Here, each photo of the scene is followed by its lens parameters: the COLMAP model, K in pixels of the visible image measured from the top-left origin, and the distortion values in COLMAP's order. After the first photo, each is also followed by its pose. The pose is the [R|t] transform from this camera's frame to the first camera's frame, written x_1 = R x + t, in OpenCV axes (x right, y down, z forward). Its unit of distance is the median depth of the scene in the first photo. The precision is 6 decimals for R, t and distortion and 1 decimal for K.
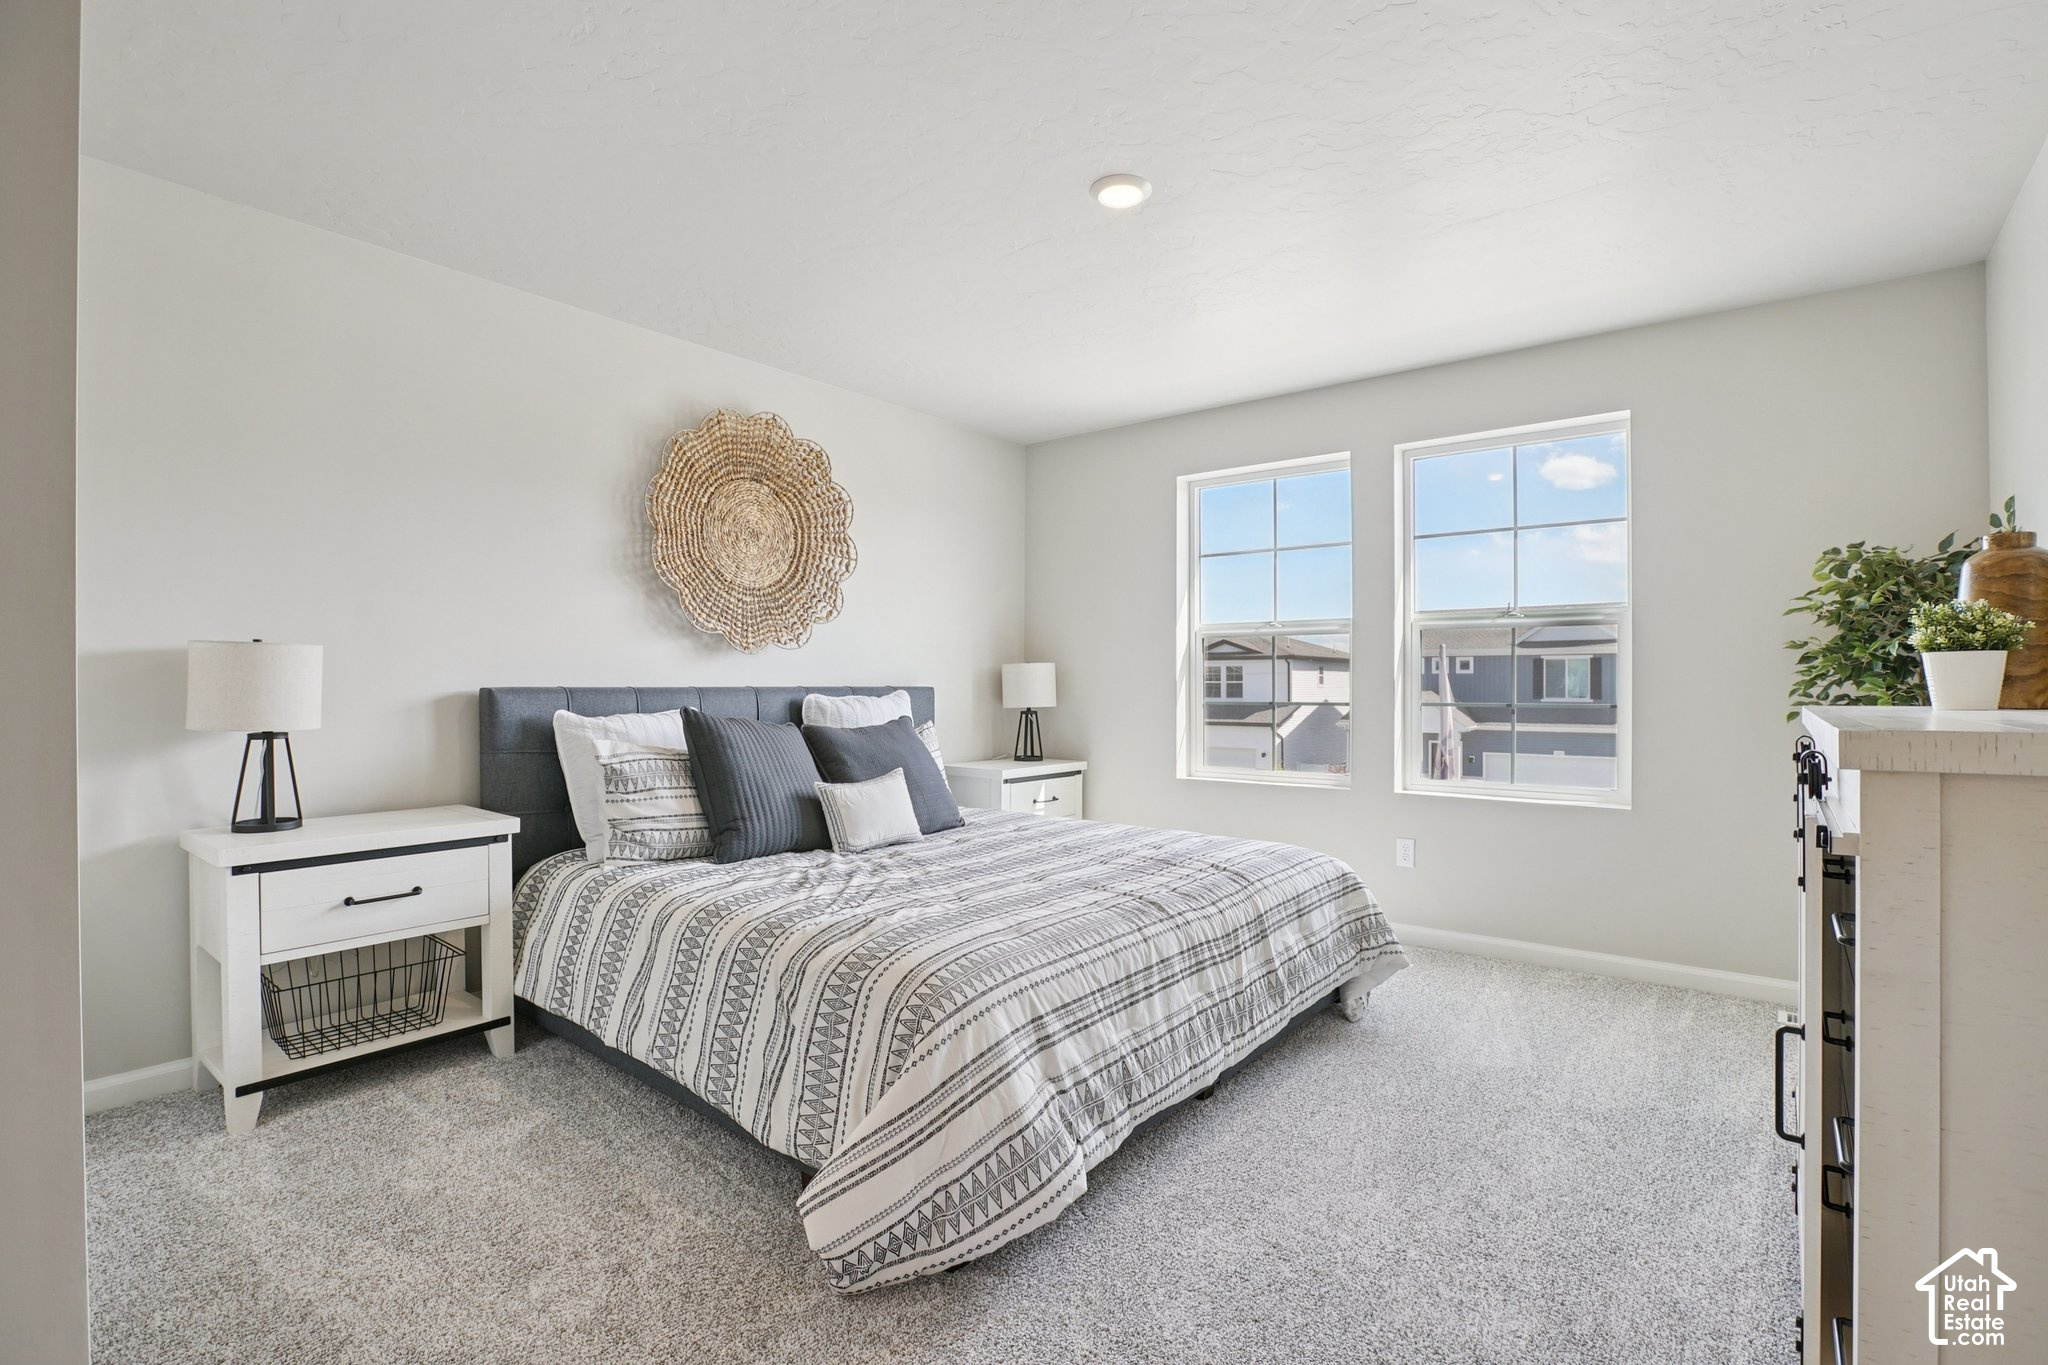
lens RADIAL K [[952.8, 0, 1030.3], [0, 952.8, 678.4], [0, 0, 1]] dist [-0.046907, -0.000010]
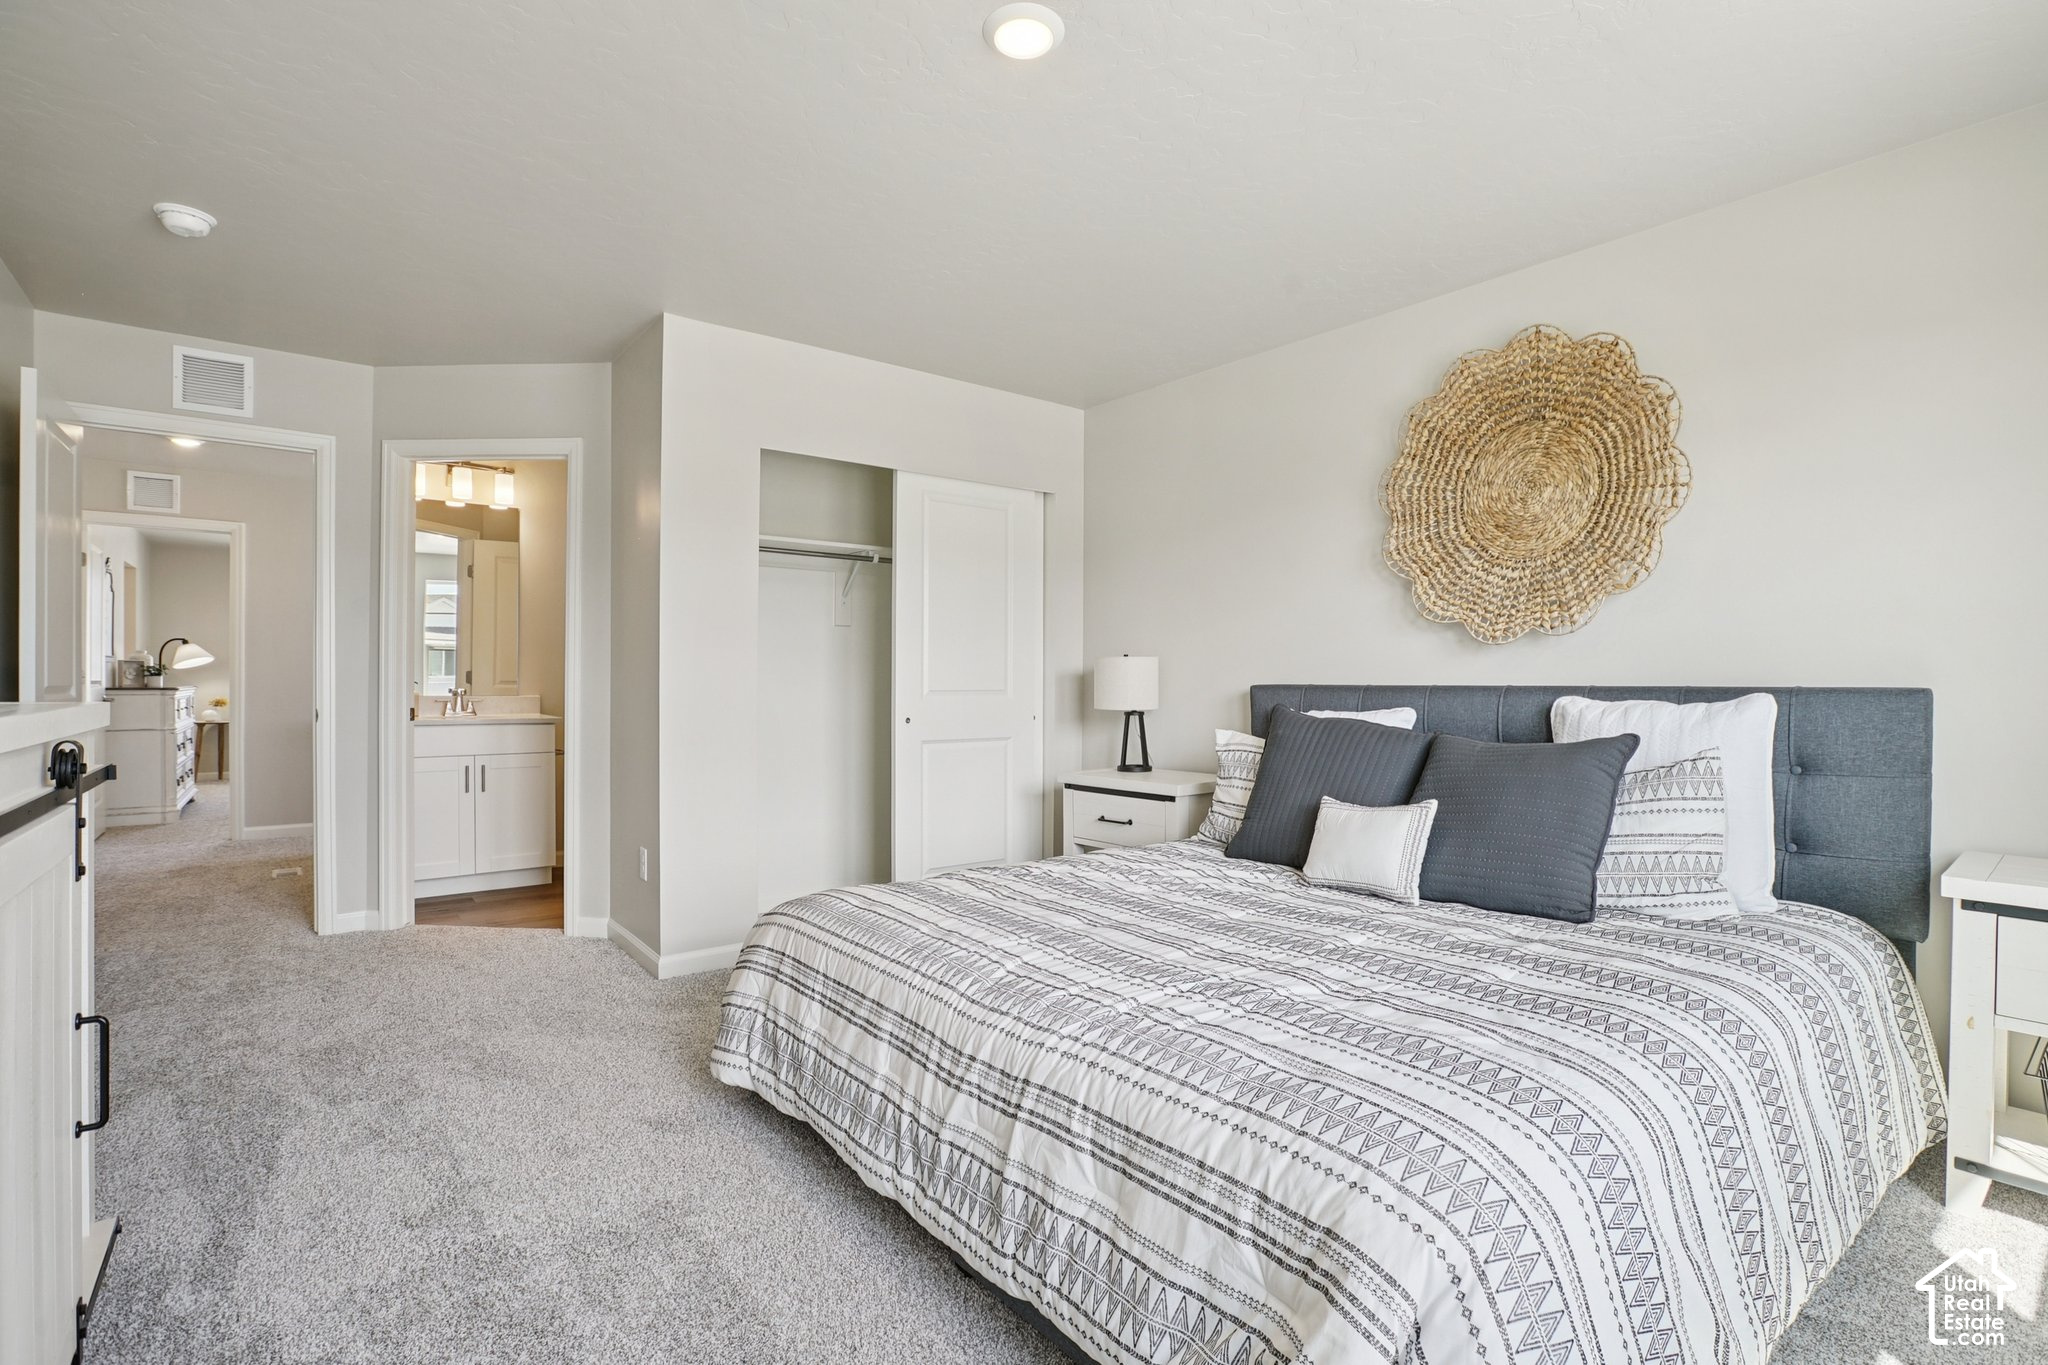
lens RADIAL K [[952.8, 0, 1030.3], [0, 952.8, 678.4], [0, 0, 1]] dist [-0.046907, -0.000010]
pose [[-0.222685, -0.005376, -0.974876, 0.613350], [0.001774, 0.999981, -0.005919, 0.007442], [0.974889, -0.003047, -0.222672, 0.864121]]
